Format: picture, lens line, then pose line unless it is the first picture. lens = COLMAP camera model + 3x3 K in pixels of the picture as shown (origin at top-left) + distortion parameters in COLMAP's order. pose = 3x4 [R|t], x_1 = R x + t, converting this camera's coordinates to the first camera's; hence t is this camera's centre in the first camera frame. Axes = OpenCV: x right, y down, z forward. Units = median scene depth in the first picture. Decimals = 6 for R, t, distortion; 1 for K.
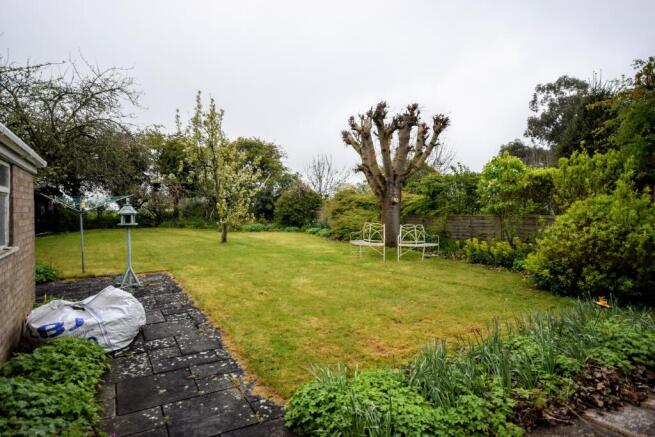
lens RADIAL K [[393.7, 0, 327.6], [0, 393.7, 217.9], [0, 0, 1]] dist [-0.001776, -0.000466]
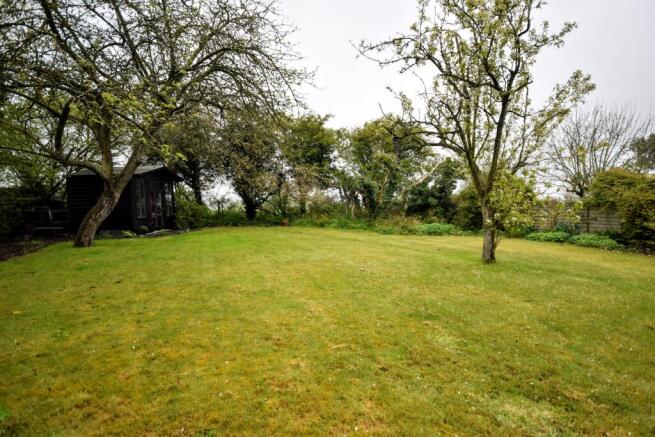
lens RADIAL K [[340.9, 0, 327.4], [0, 340.9, 219.1], [0, 0, 1]] dist [0.001476, 0.000068]
pose [[0.984204, 0.016793, -0.176241, -0.240787], [-0.015780, 0.999850, 0.007148, 0.005074], [0.176335, -0.004254, 0.984321, 0.343211]]
